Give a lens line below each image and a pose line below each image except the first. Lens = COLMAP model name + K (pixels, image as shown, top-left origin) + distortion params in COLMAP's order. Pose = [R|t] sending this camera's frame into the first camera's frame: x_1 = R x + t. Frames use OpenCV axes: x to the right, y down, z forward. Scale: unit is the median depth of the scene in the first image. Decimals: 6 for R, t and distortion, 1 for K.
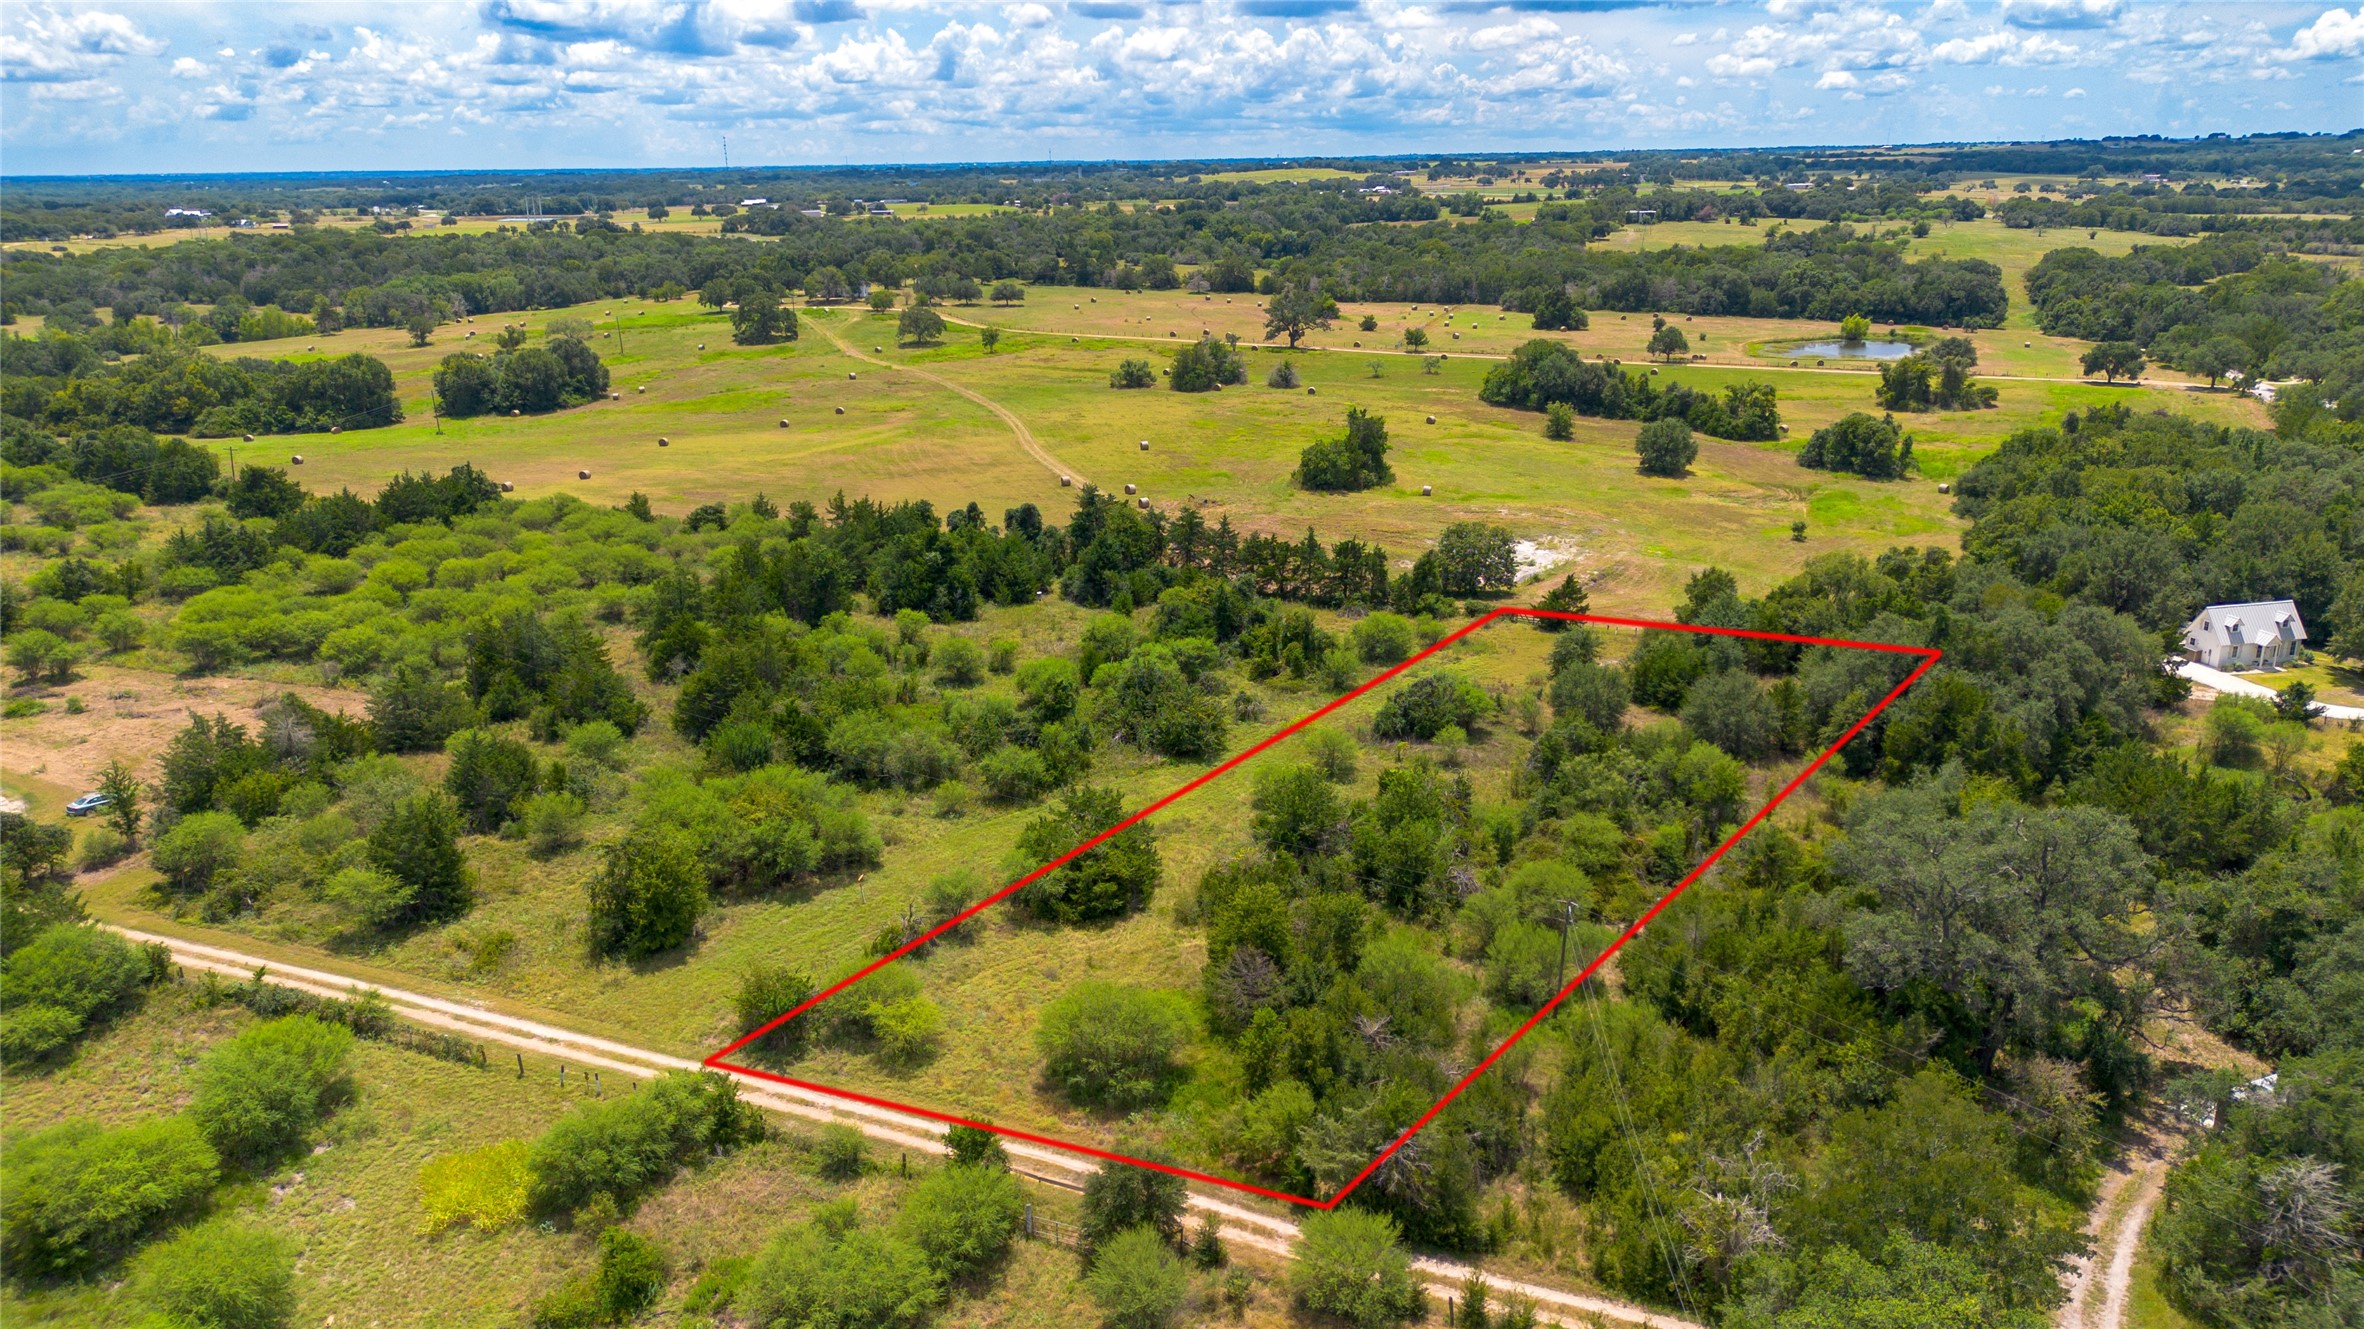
lens RADIAL K [[1653.6, 0, 1179.9], [0, 1653.6, 670.8], [0, 0, 1]] dist [0.051943, -0.051281]
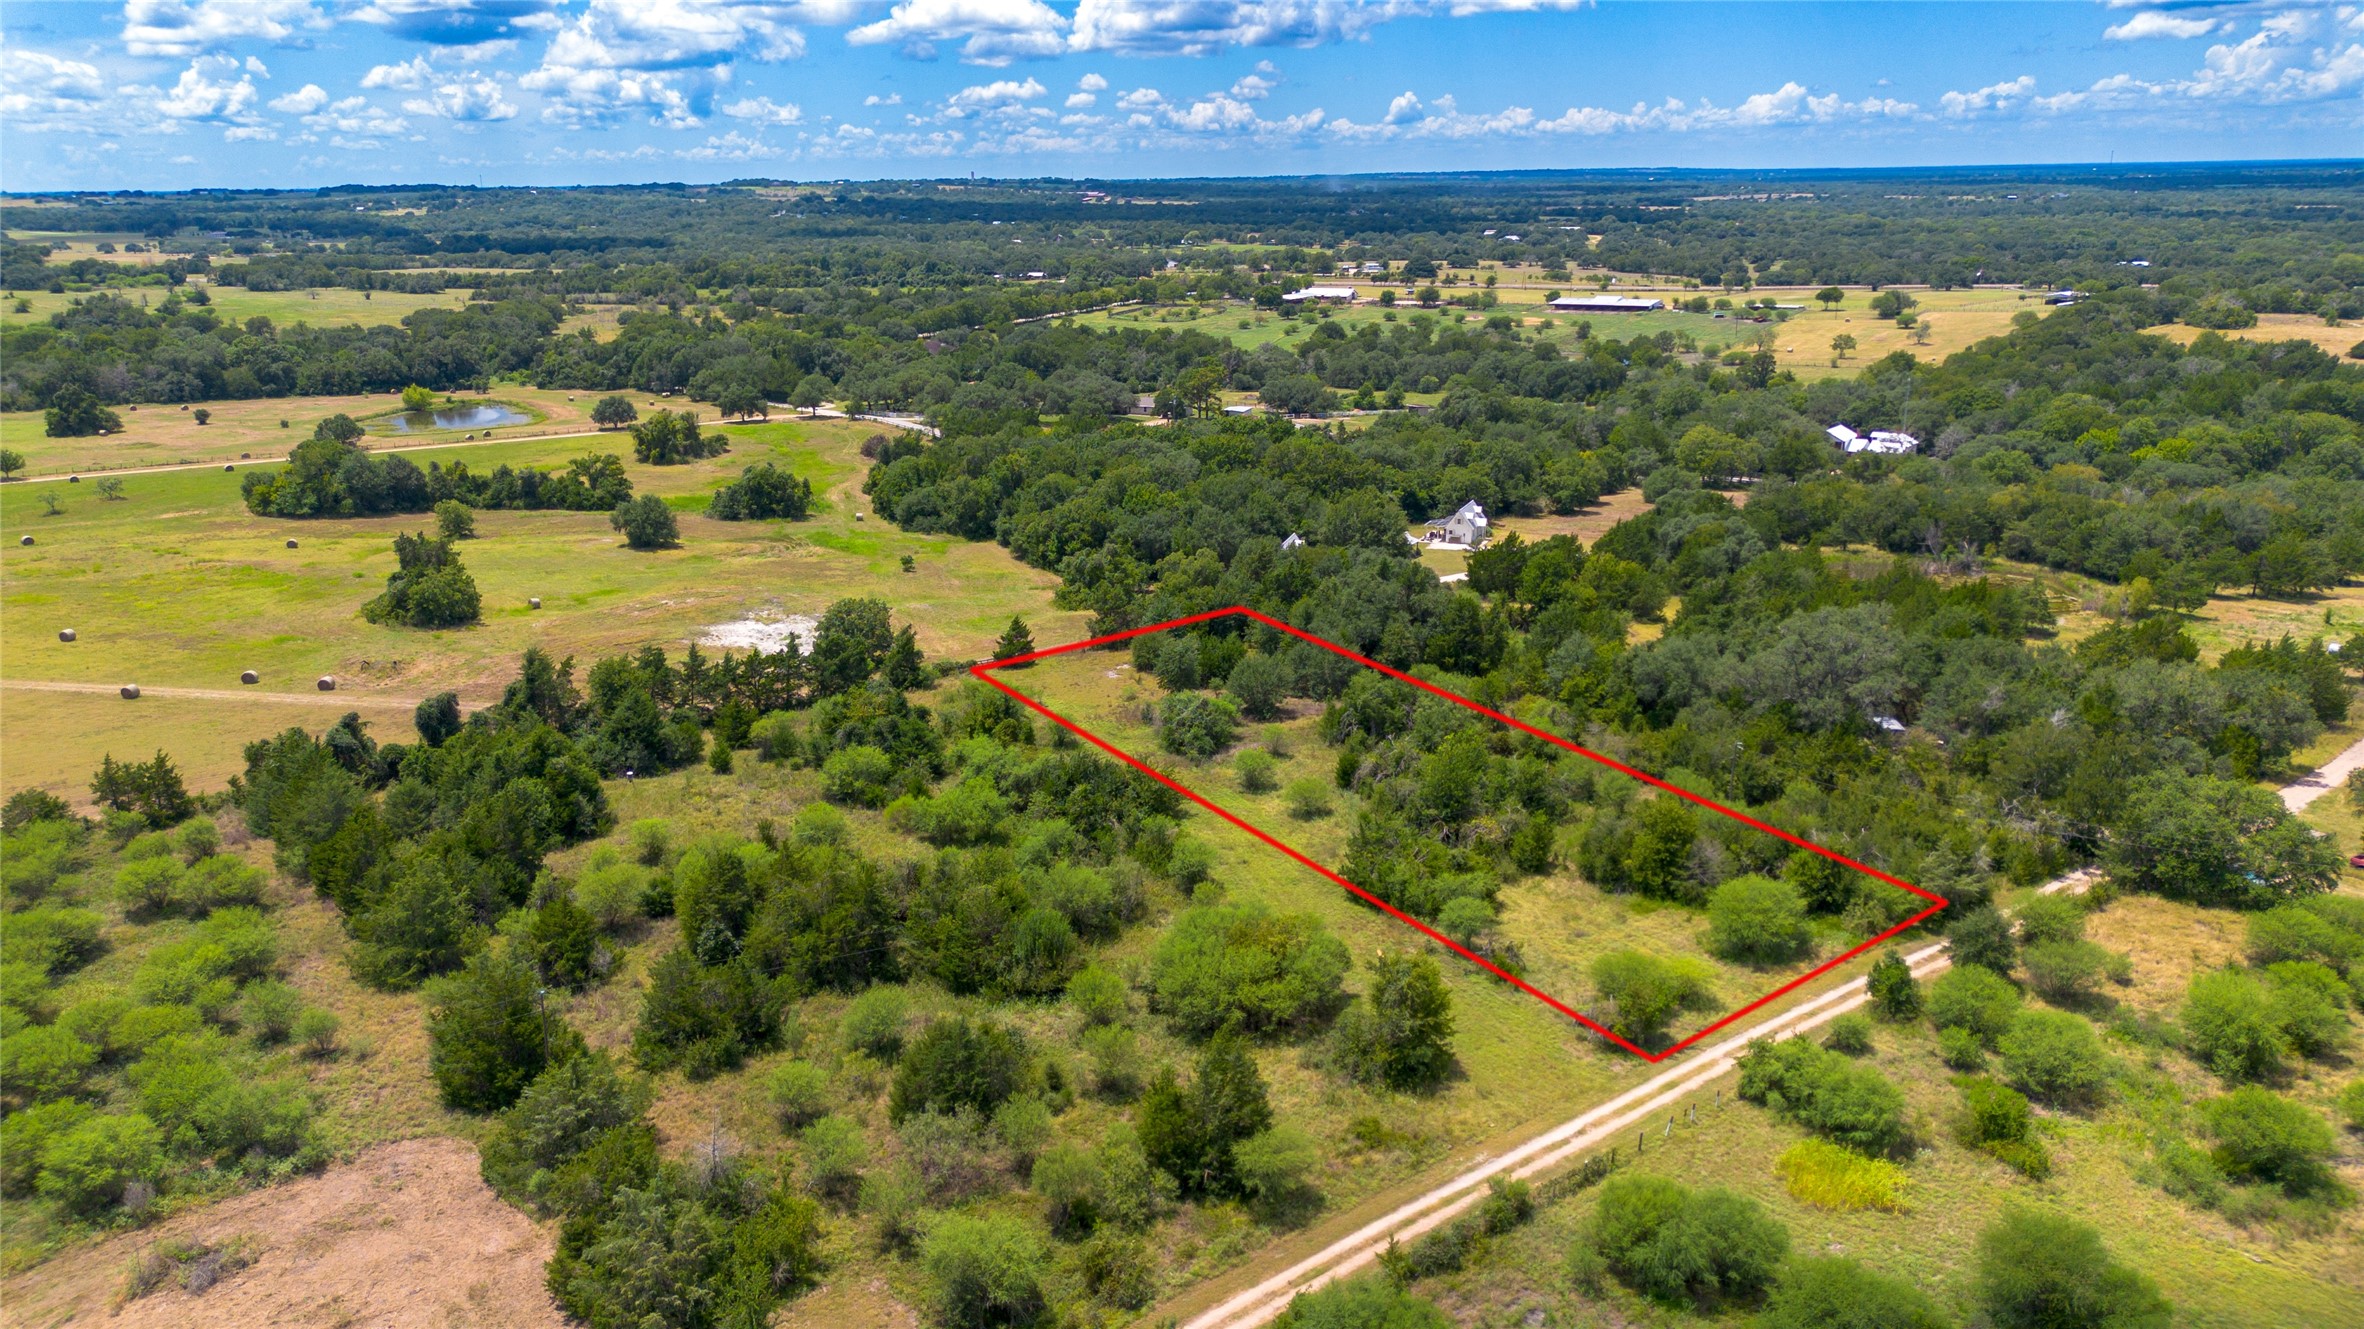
lens RADIAL K [[1653.6, 0, 1190.7], [0, 1653.6, 678.4], [0, 0, 1]] dist [0.051943, -0.051281]
pose [[0.467878, -0.243031, 0.849721, -0.362228], [0.263885, 0.956006, 0.128128, -0.069548], [-0.843478, 0.164280, 0.511427, 0.171150]]
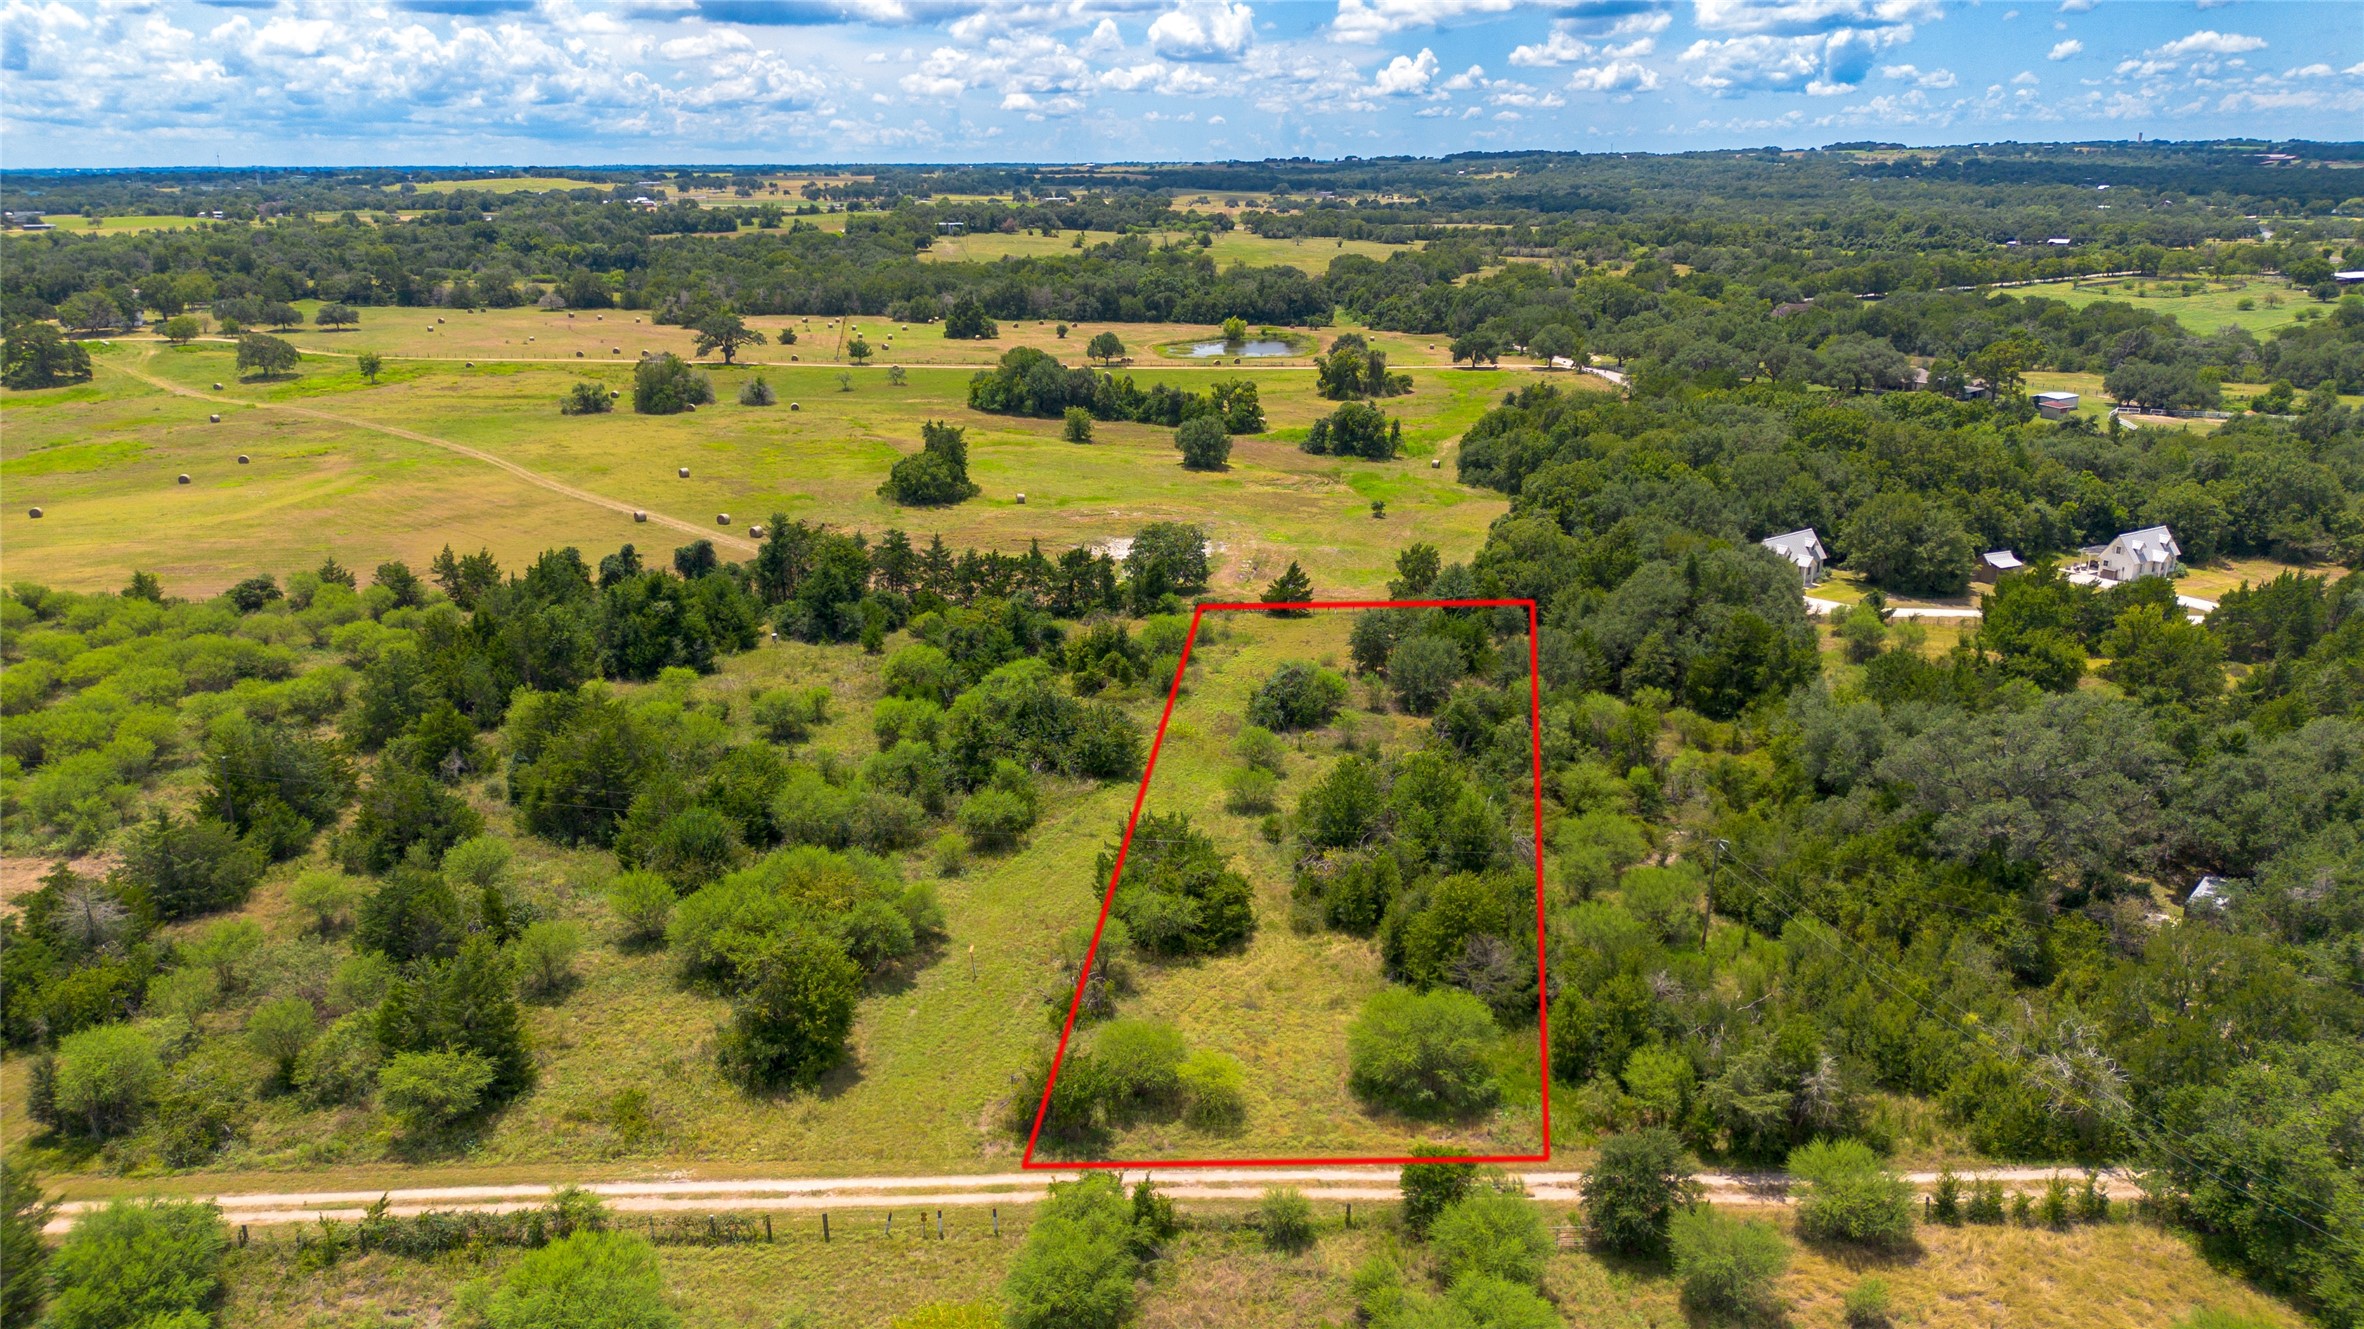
lens RADIAL K [[1653.6, 0, 1173.4], [0, 1653.6, 670.4], [0, 0, 1]] dist [0.051943, -0.051281]
pose [[0.903387, -0.117712, 0.412354, -0.145797], [0.120743, 0.992506, 0.018800, -0.009914], [-0.411477, 0.032805, 0.910830, 0.040000]]
